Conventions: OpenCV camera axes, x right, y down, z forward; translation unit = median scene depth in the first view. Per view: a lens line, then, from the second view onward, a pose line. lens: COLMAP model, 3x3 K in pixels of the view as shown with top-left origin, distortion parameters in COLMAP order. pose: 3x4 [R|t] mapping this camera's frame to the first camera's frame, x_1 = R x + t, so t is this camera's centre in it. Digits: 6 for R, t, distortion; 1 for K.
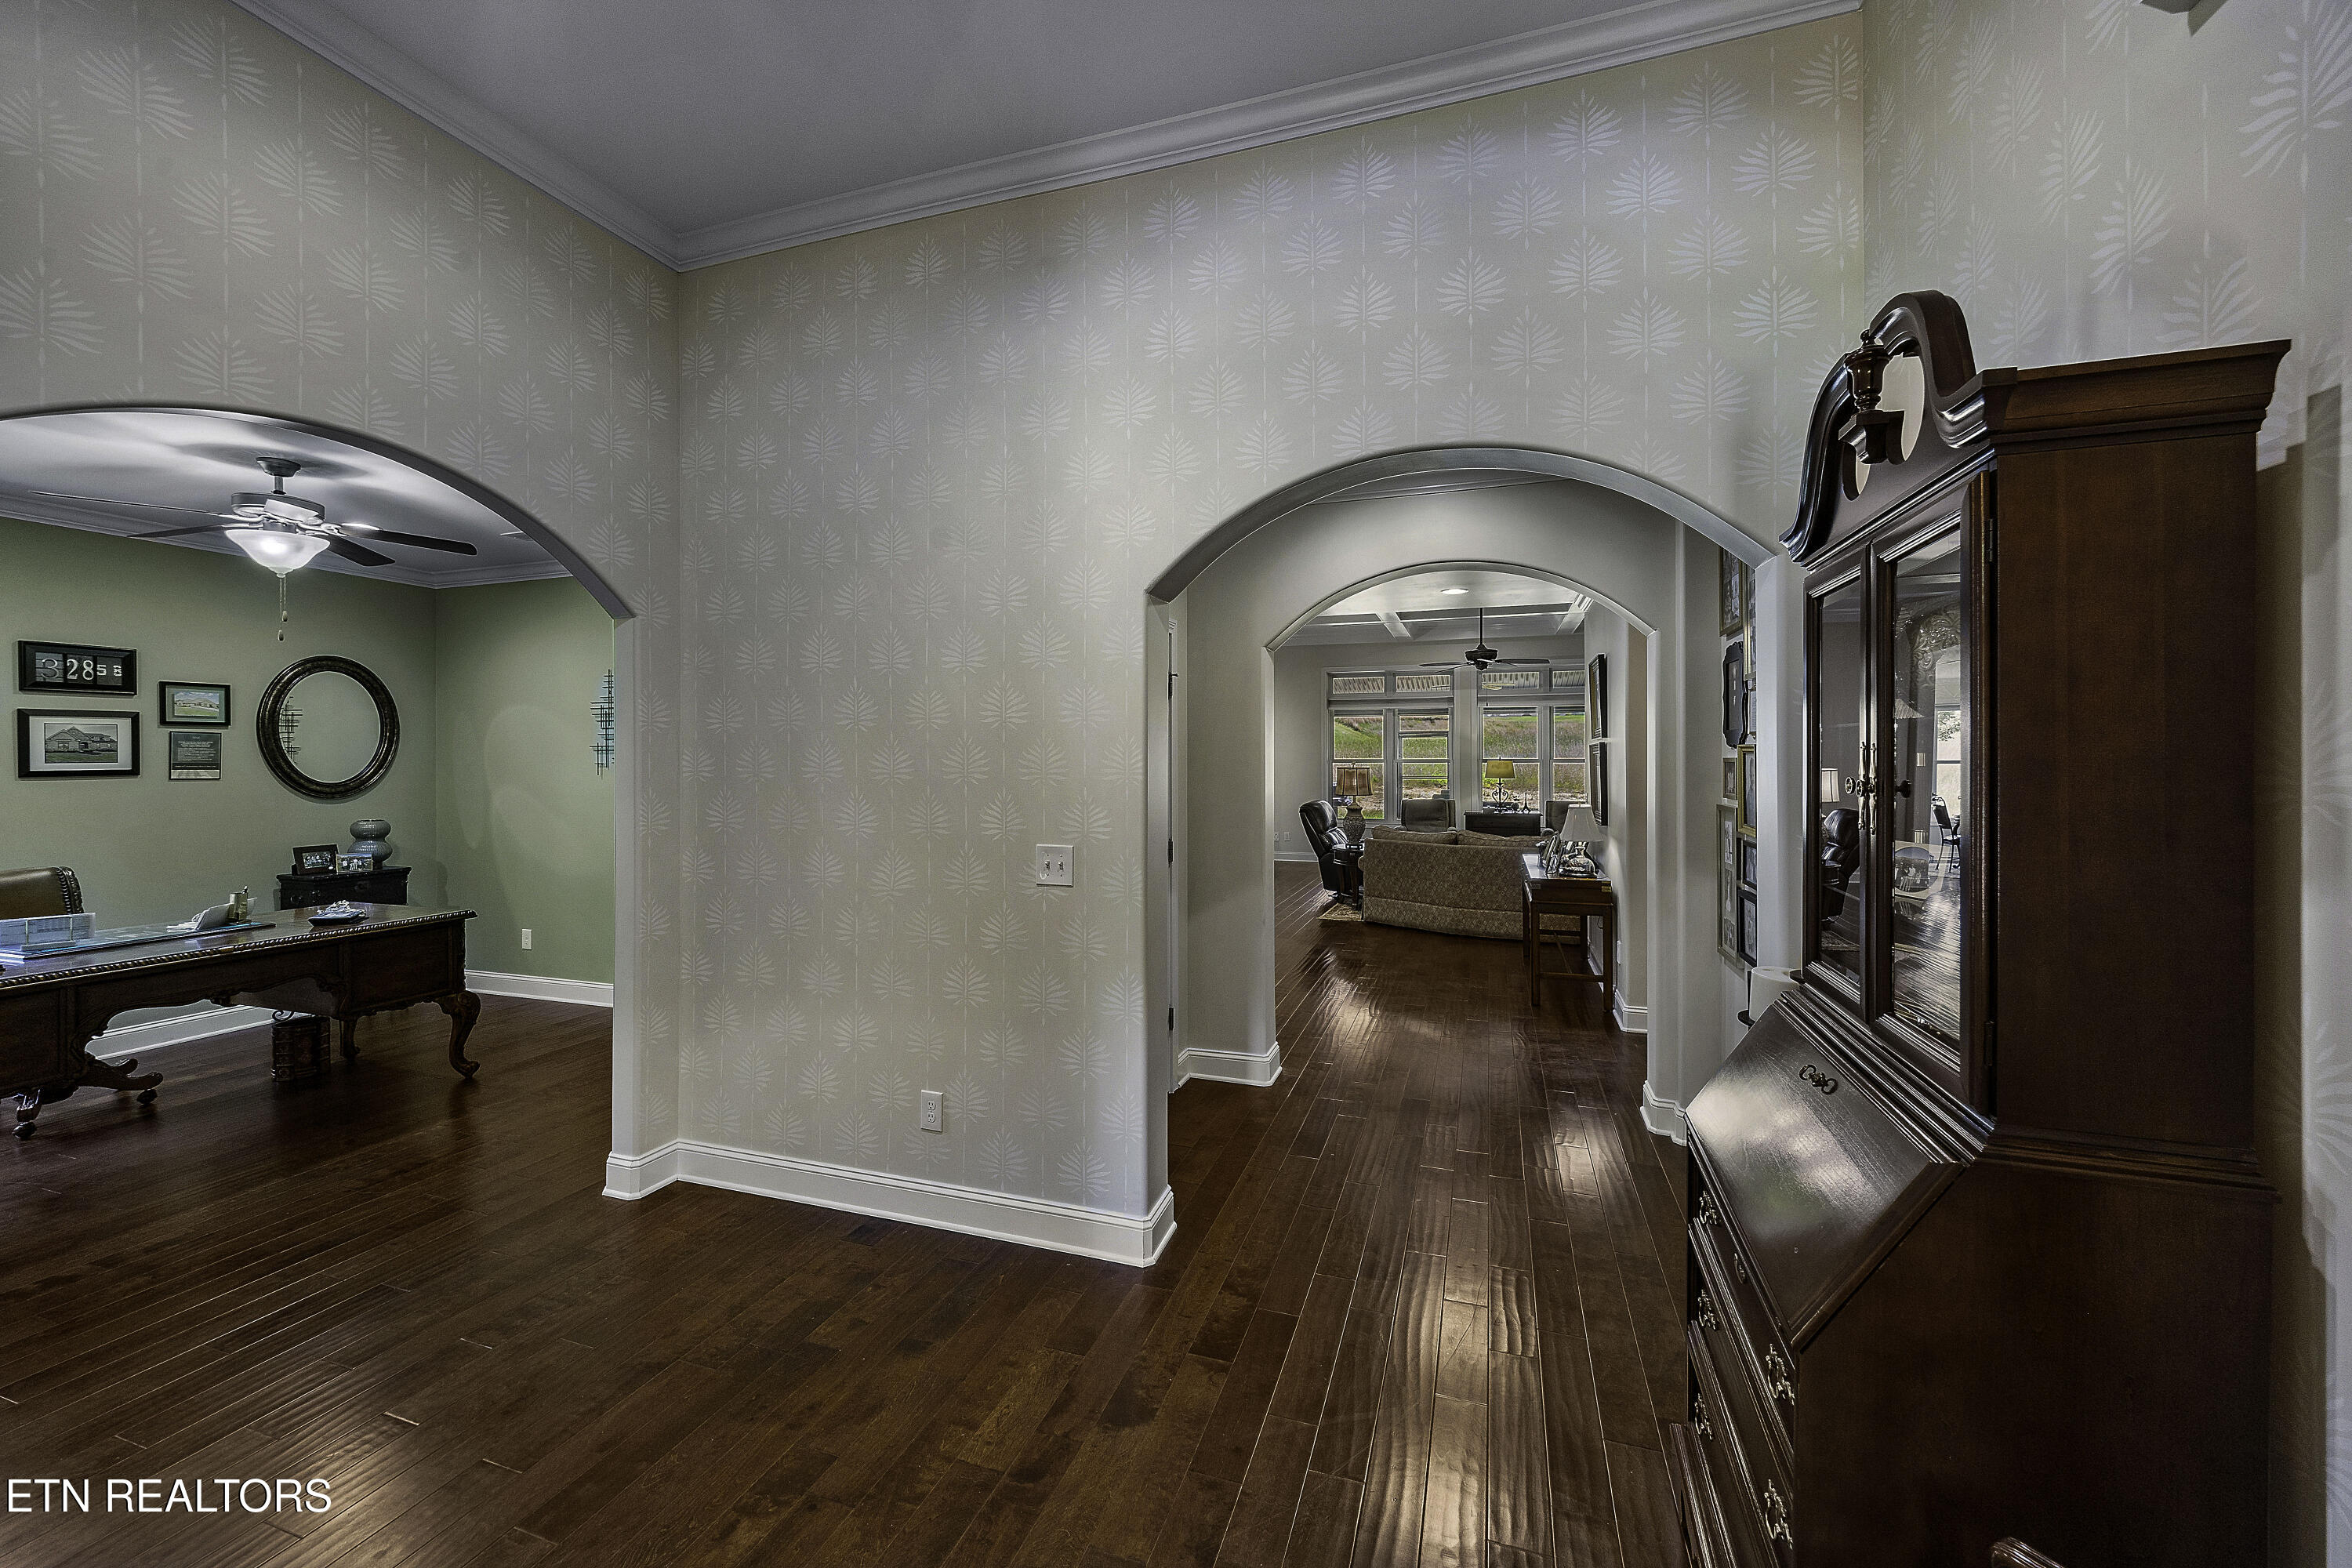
lens RADIAL K [[931.7, 0, 1189.2], [0, 931.7, 739.4], [0, 0, 1]] dist [0.001557, 0.001007]
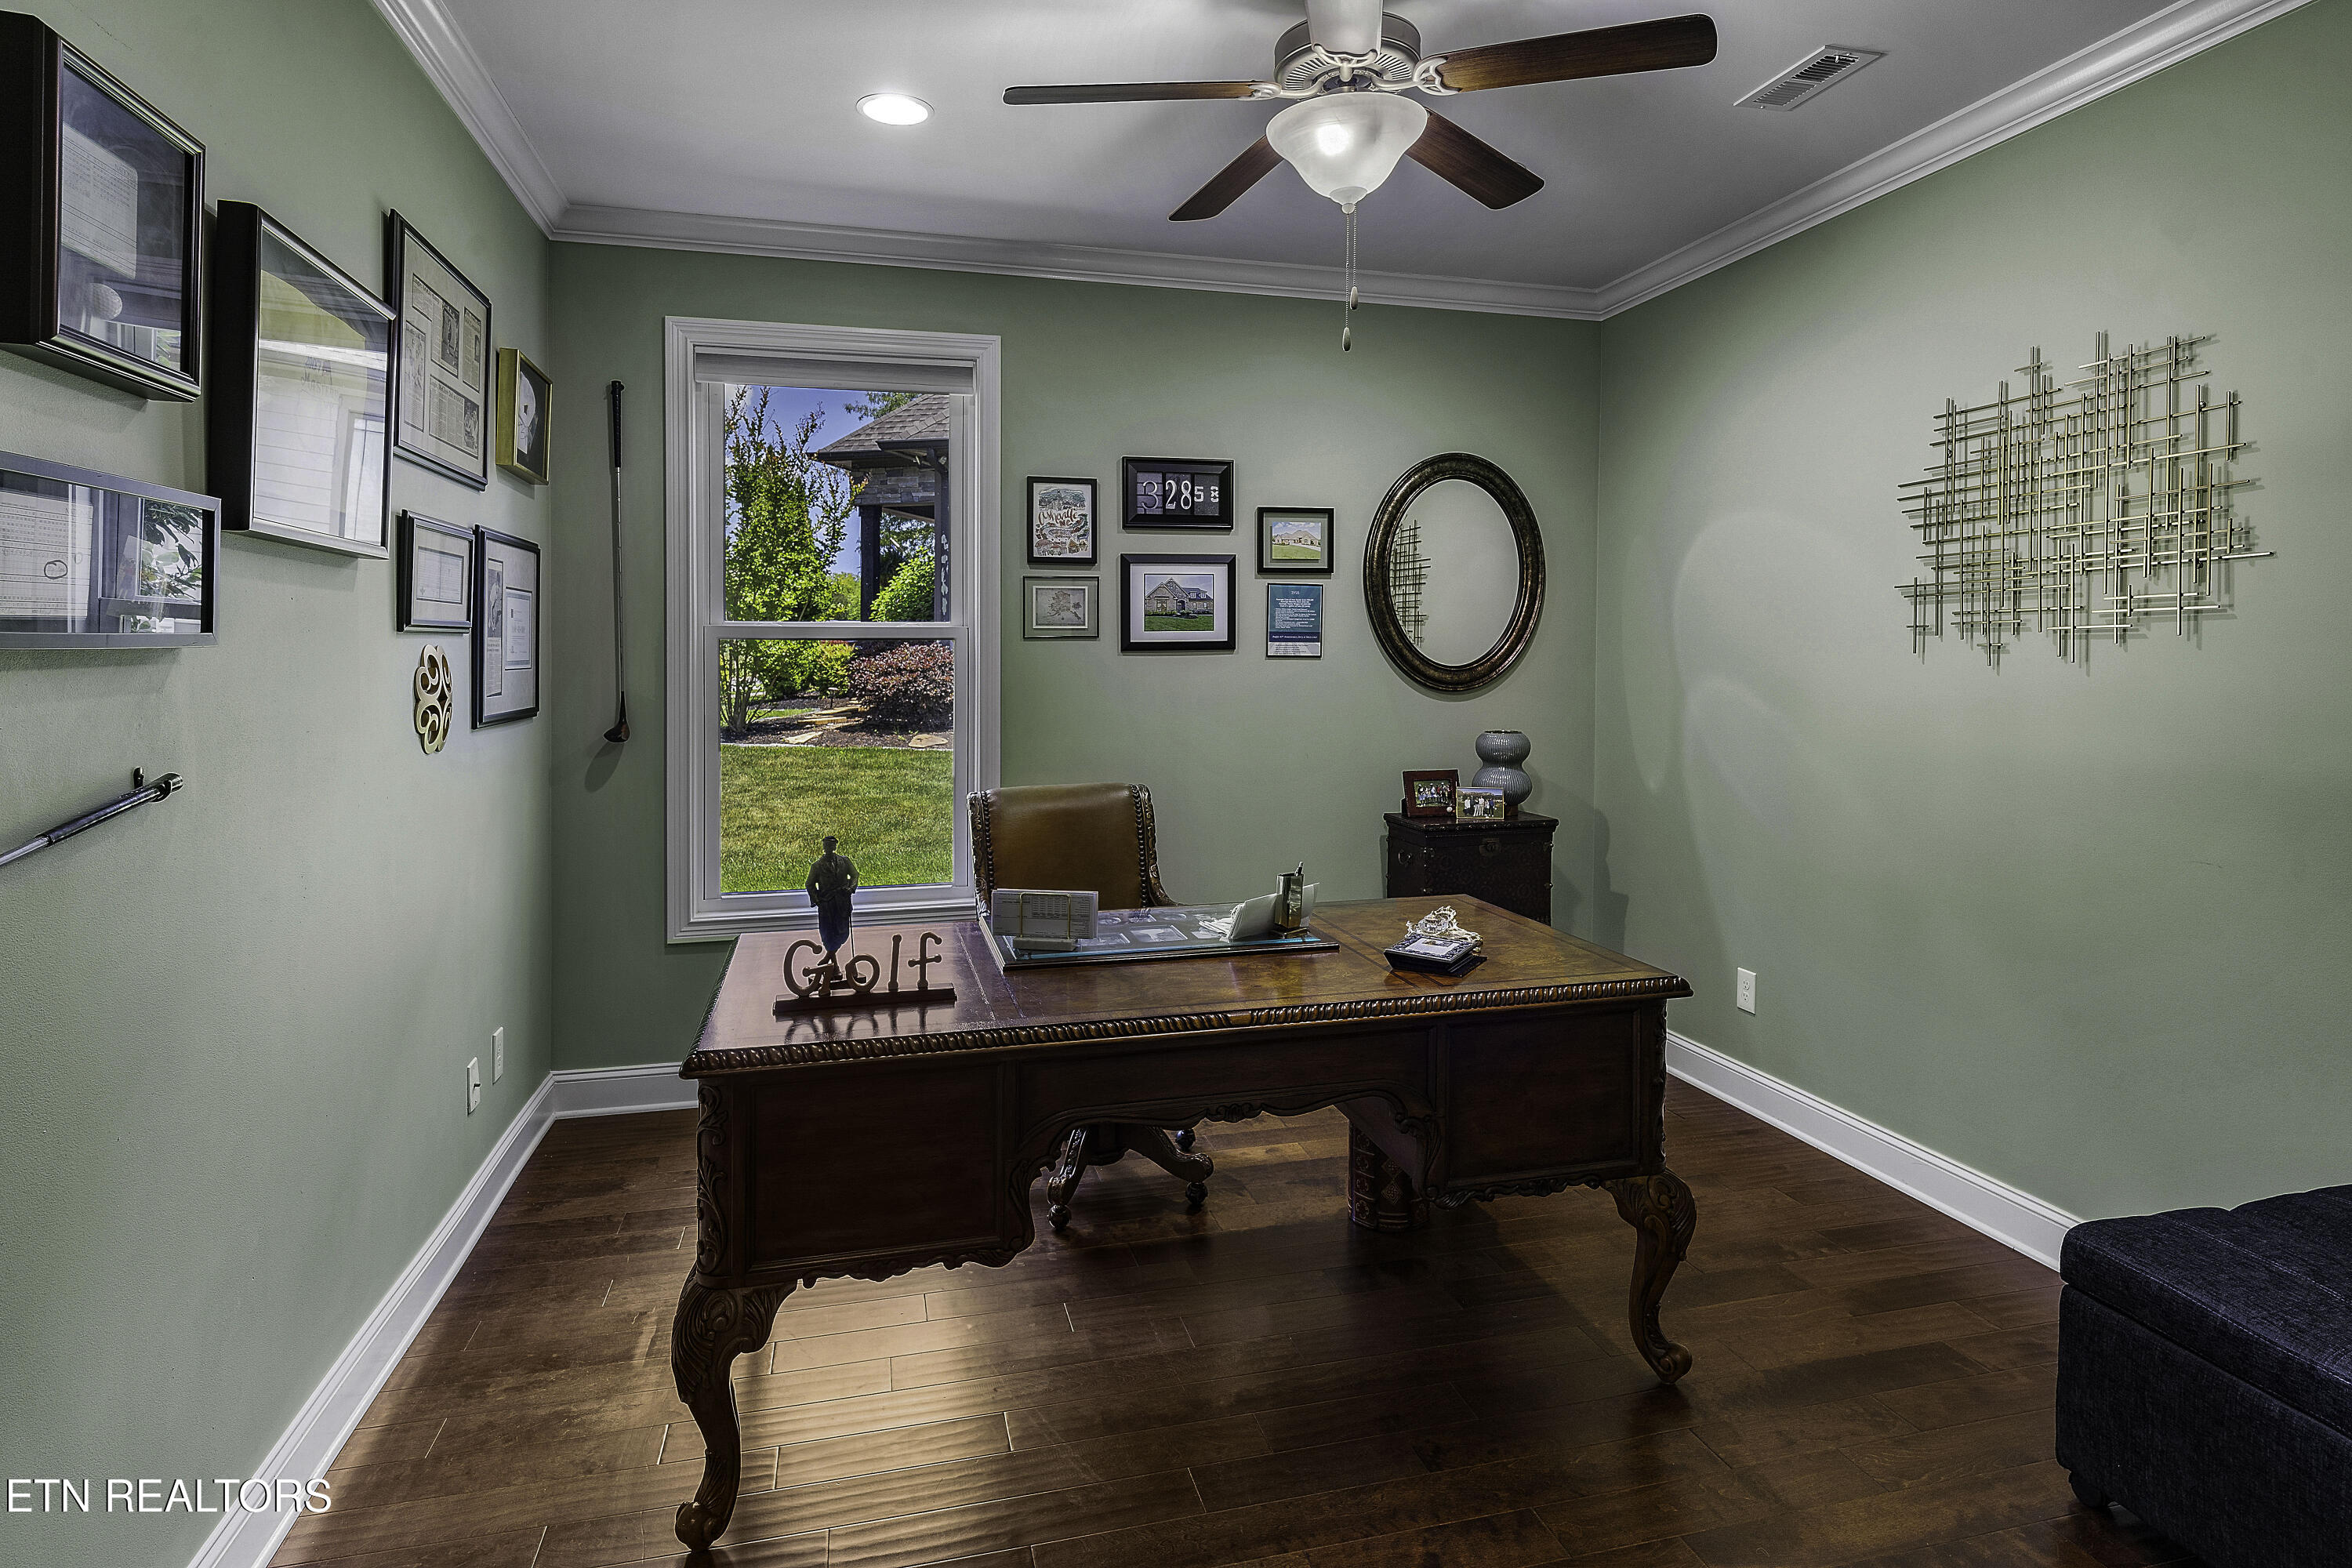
lens RADIAL K [[1214.4, 0, 1169.7], [0, 1214.4, 773.9], [0, 0, 1]] dist [0.003348, -0.000667]
pose [[0.539825, 0.082859, -0.837689, -0.401627], [0.019860, 0.993613, 0.111080, 0.028336], [0.841543, -0.076601, 0.534732, 0.475482]]
